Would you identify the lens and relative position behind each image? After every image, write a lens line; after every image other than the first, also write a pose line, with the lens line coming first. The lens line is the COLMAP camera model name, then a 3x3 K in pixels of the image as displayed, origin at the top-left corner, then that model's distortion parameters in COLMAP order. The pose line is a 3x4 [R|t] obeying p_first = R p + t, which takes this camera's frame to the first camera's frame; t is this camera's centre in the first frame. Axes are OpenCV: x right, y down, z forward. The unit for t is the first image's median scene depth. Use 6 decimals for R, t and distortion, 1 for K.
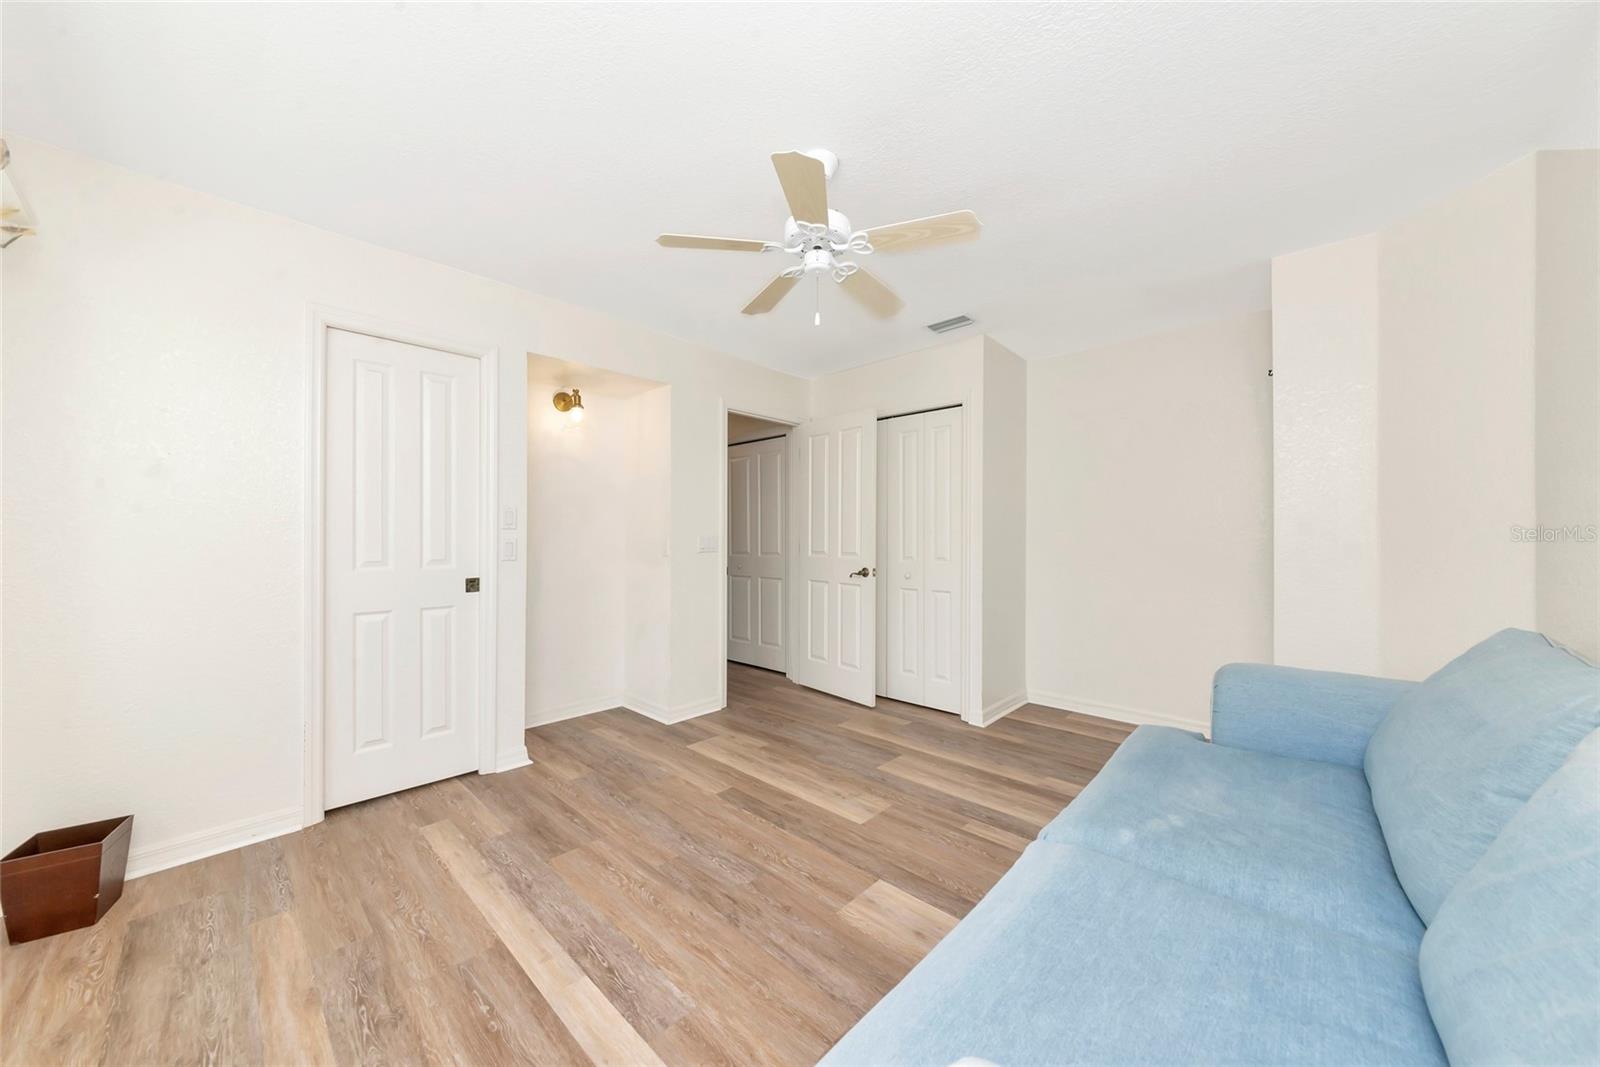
lens RADIAL K [[574.0, 0, 792.6], [0, 574.0, 532.5], [0, 0, 1]] dist [0.003161, -0.000110]
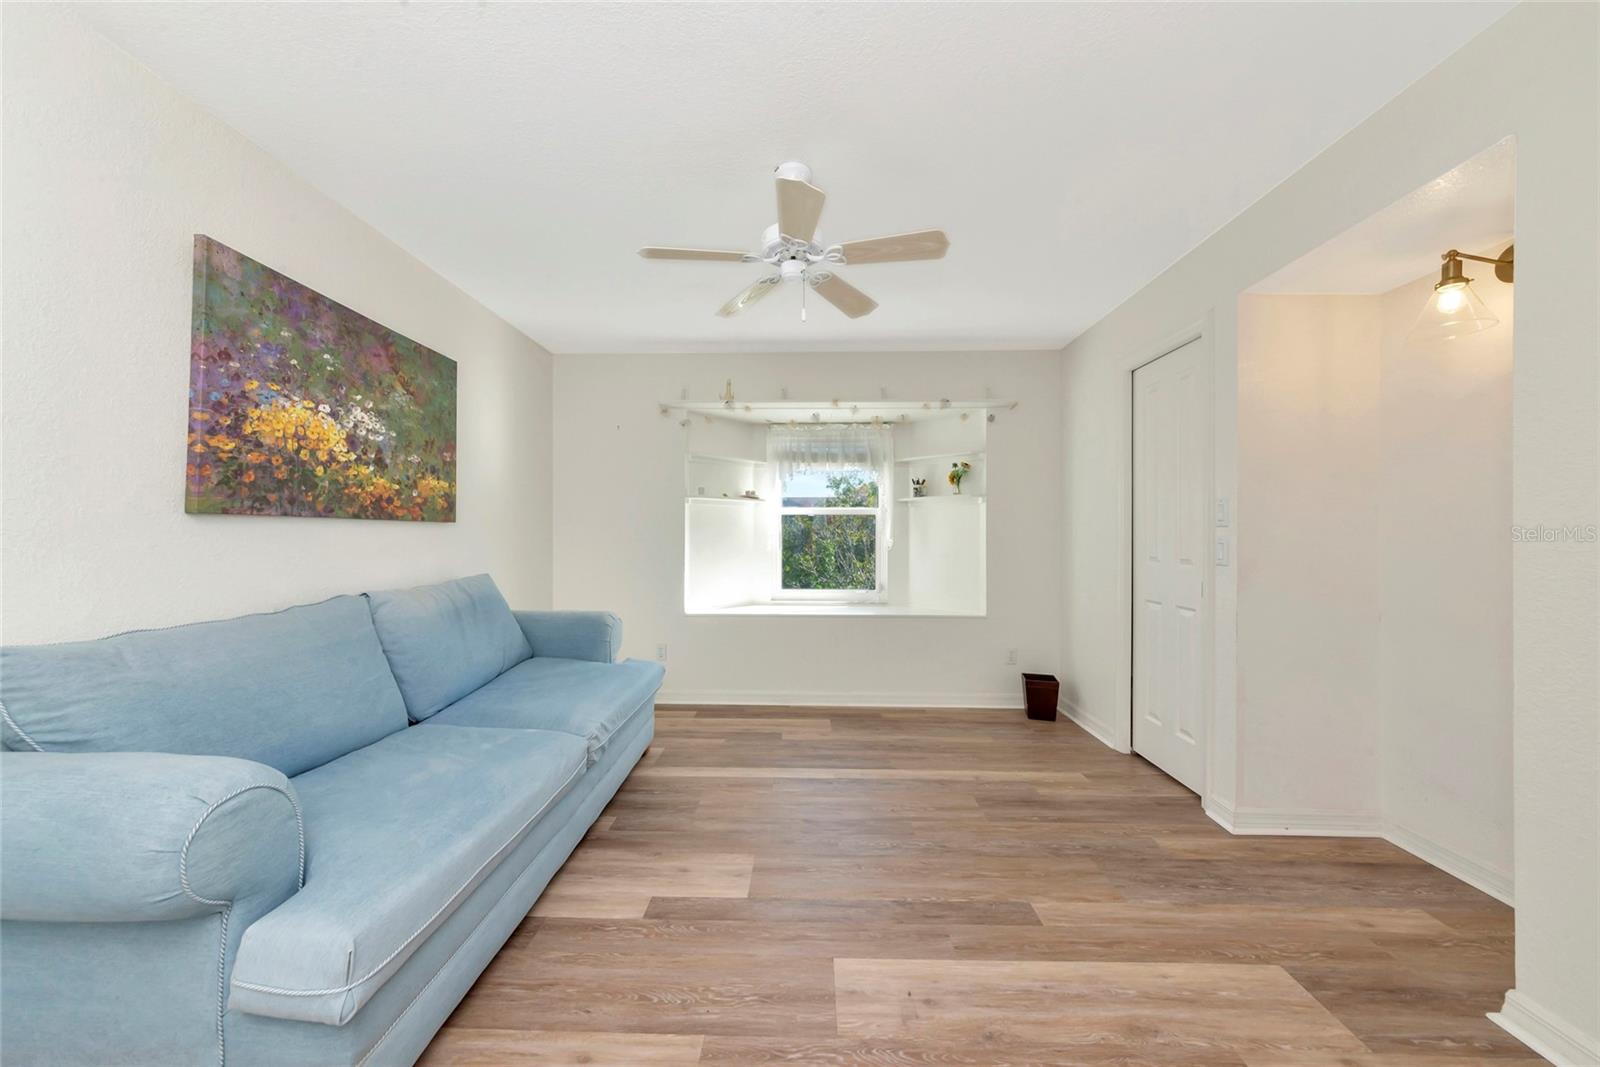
lens RADIAL K [[574.0, 0, 799.8], [0, 574.0, 536.2], [0, 0, 1]] dist [0.003161, -0.000110]
pose [[-0.747452, 0.000440, -0.664315, 0.594128], [0.003133, 0.999991, -0.002862, 0.008680], [0.664308, -0.004220, -0.747447, 1.465903]]
